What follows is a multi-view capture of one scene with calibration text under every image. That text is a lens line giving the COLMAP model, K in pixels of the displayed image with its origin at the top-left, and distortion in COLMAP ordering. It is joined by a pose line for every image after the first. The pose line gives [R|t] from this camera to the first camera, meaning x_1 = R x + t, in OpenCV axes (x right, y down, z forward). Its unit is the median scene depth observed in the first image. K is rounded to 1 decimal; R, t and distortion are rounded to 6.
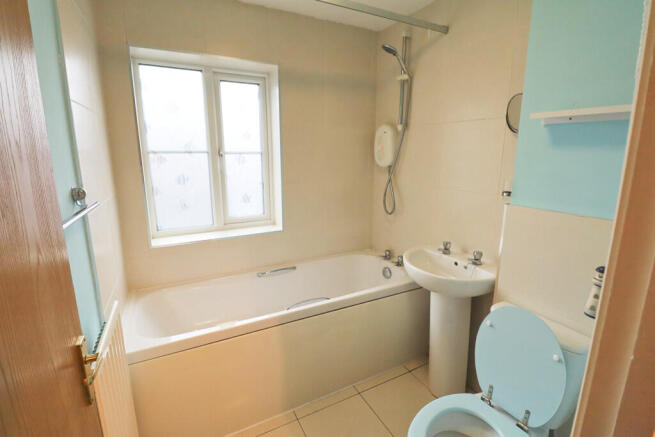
lens RADIAL K [[302.6, 0, 330.4], [0, 302.6, 219.5], [0, 0, 1]] dist [-0.009111, -0.007274]
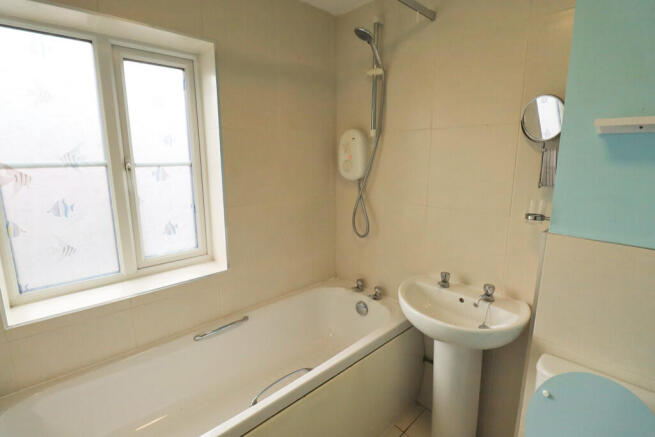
lens RADIAL K [[302.6, 0, 327.2], [0, 302.6, 216.3], [0, 0, 1]] dist [-0.009111, -0.007274]
pose [[0.967028, -0.048886, 0.249936, -0.107997], [0.054591, 0.998382, -0.015941, -0.073173], [-0.248752, 0.029059, 0.968131, 0.245895]]
